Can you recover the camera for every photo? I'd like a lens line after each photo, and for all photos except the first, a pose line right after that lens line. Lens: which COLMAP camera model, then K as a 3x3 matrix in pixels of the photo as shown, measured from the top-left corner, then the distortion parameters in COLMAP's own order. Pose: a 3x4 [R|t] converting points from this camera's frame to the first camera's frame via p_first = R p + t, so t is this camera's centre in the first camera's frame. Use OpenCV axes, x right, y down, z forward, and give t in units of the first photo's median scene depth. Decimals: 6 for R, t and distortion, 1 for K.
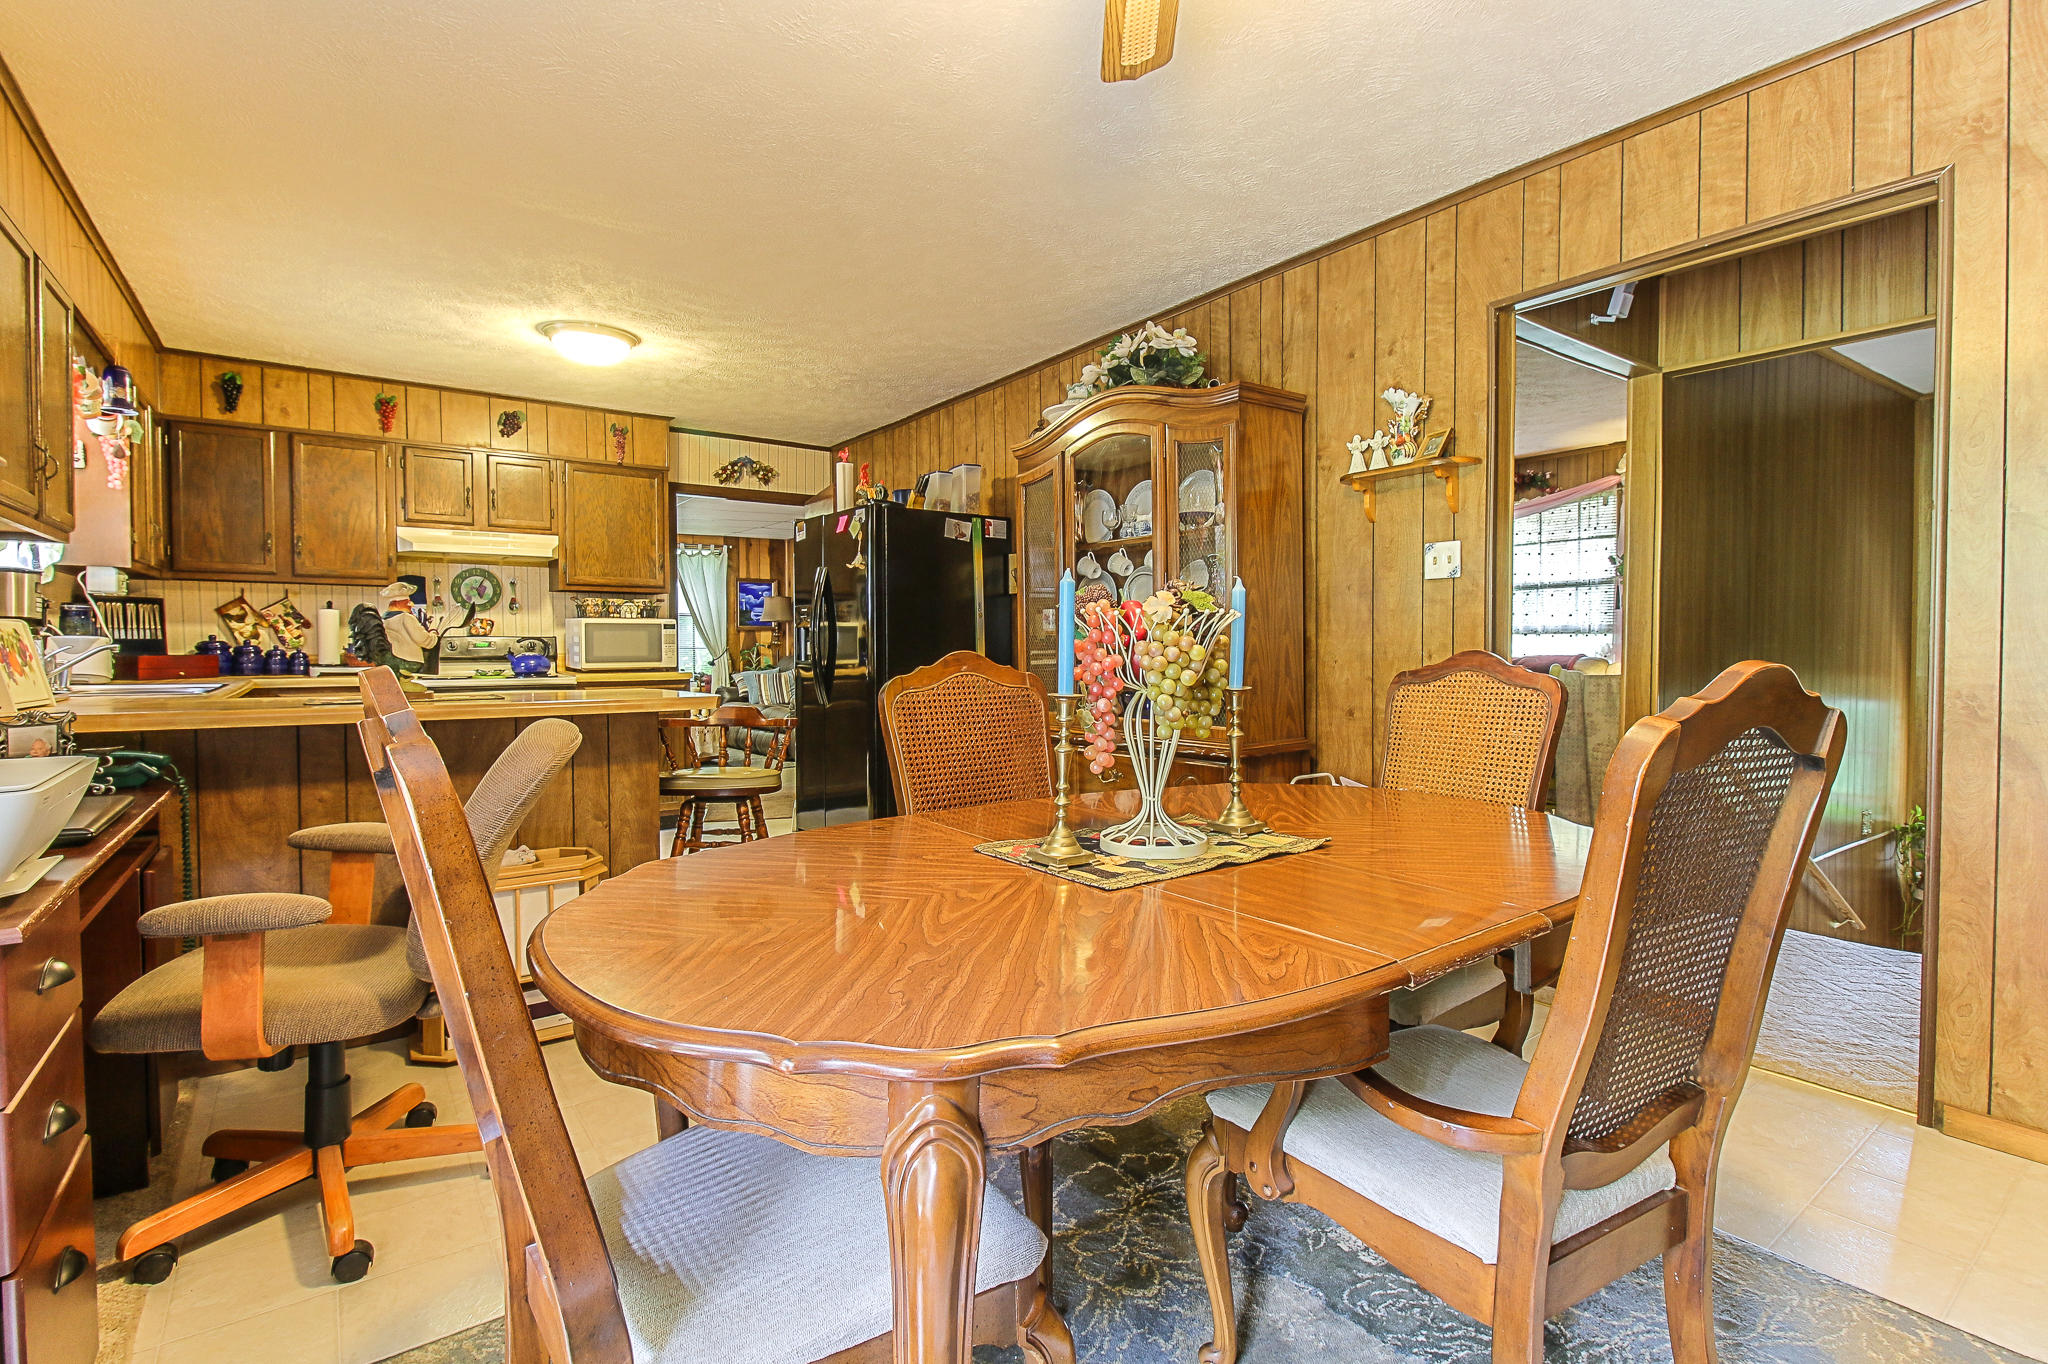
lens RADIAL K [[941.7, 0, 1025.8], [0, 941.7, 669.9], [0, 0, 1]] dist [0.015388, -0.012027]
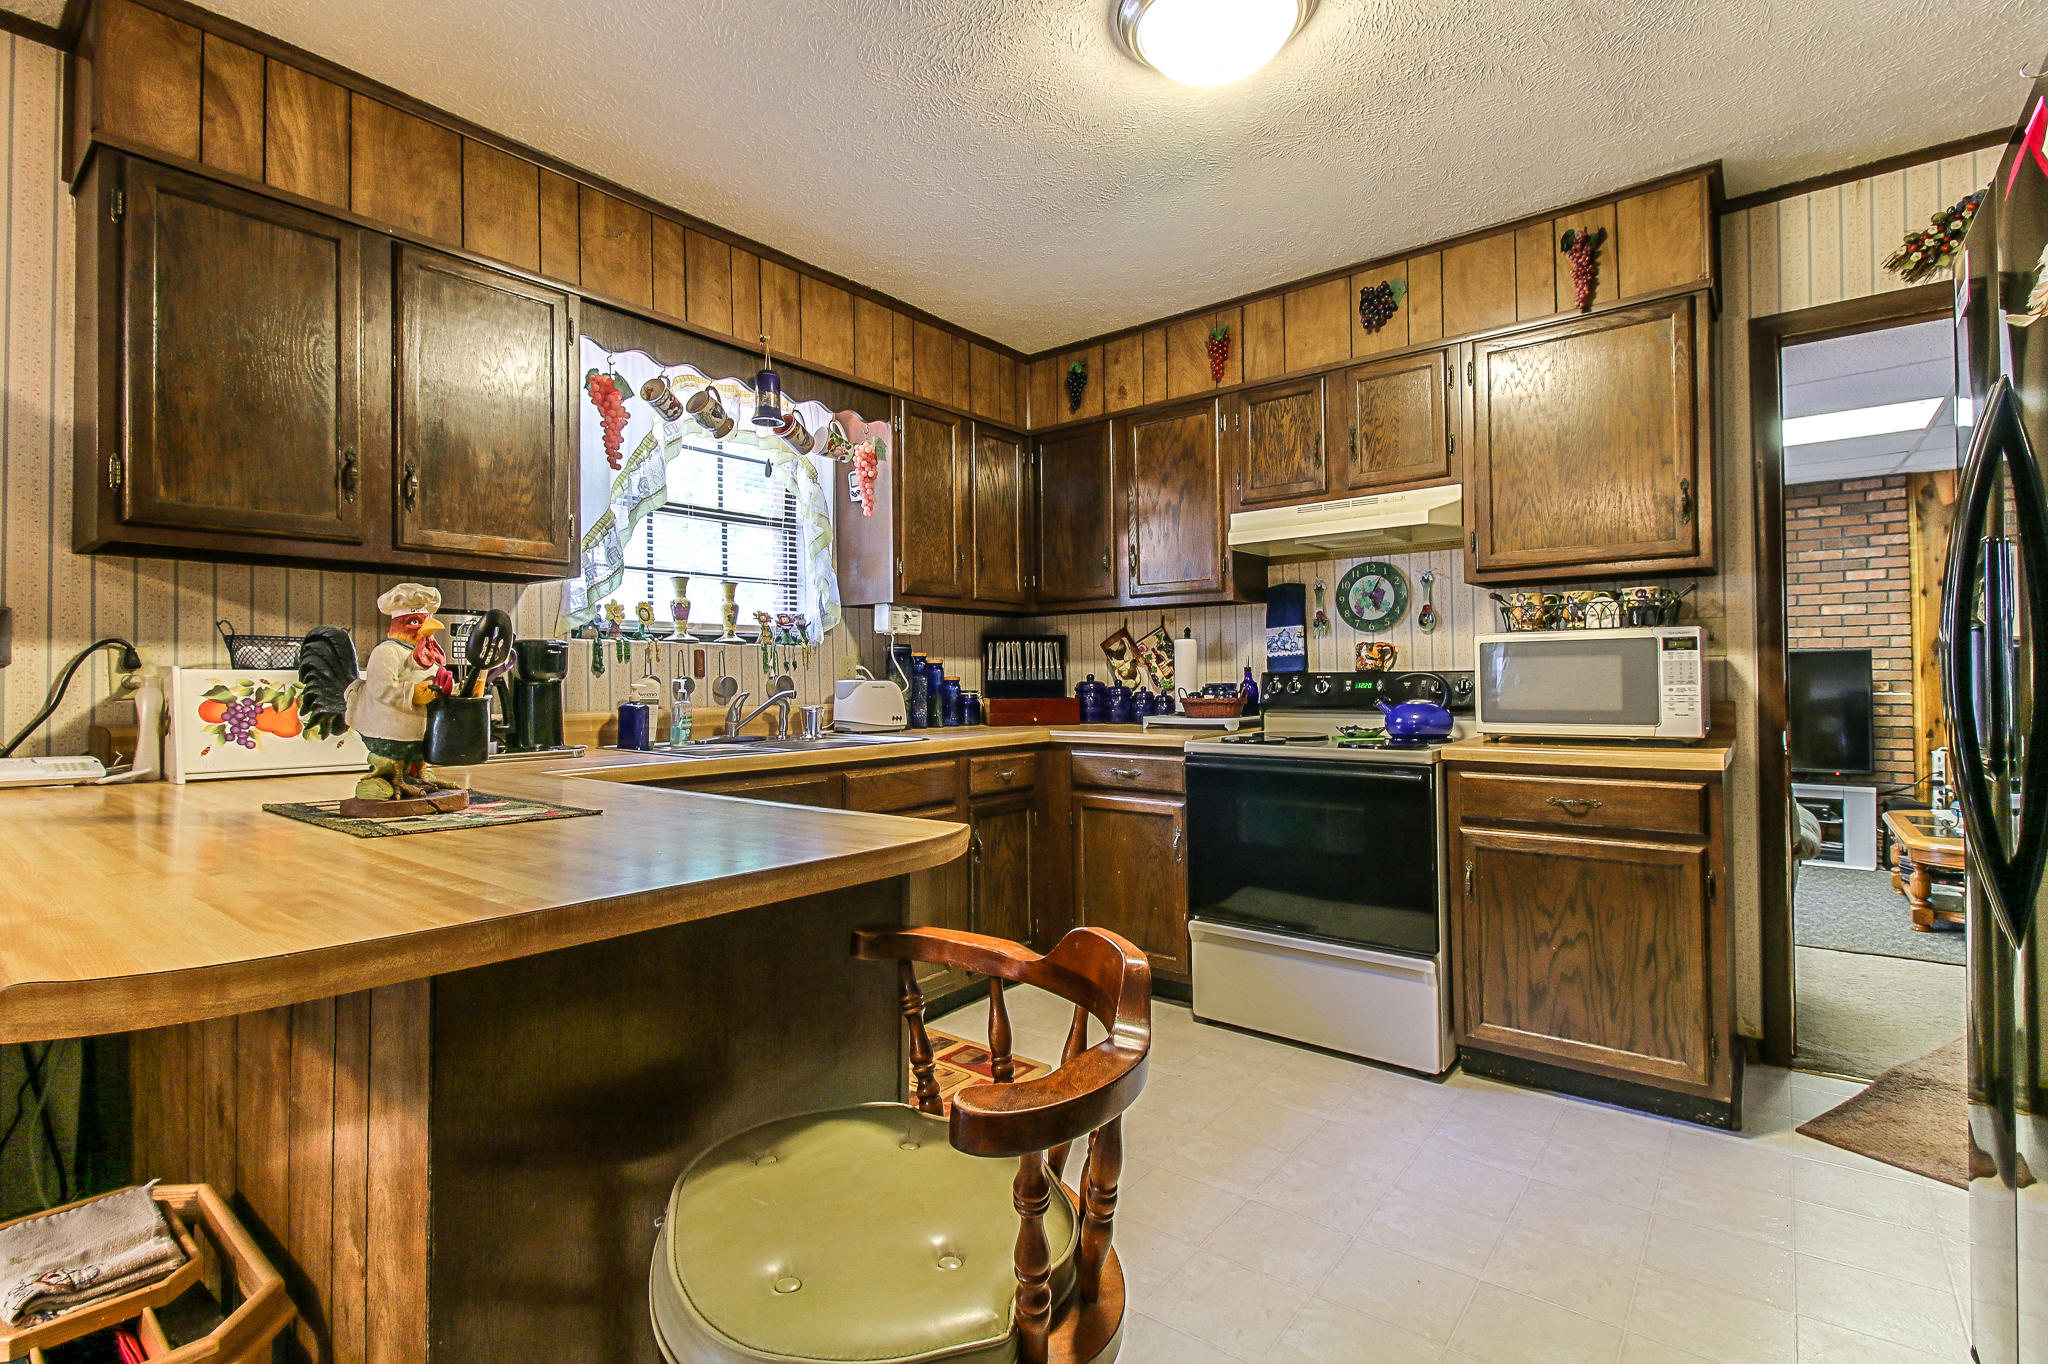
lens RADIAL K [[941.7, 0, 1025.8], [0, 941.7, 669.9], [0, 0, 1]] dist [0.015388, -0.012027]
pose [[0.259117, -0.010481, -0.965789, -0.044376], [-0.014706, 0.999782, -0.014796, -0.026348], [0.965734, 0.018037, 0.258906, 0.682543]]
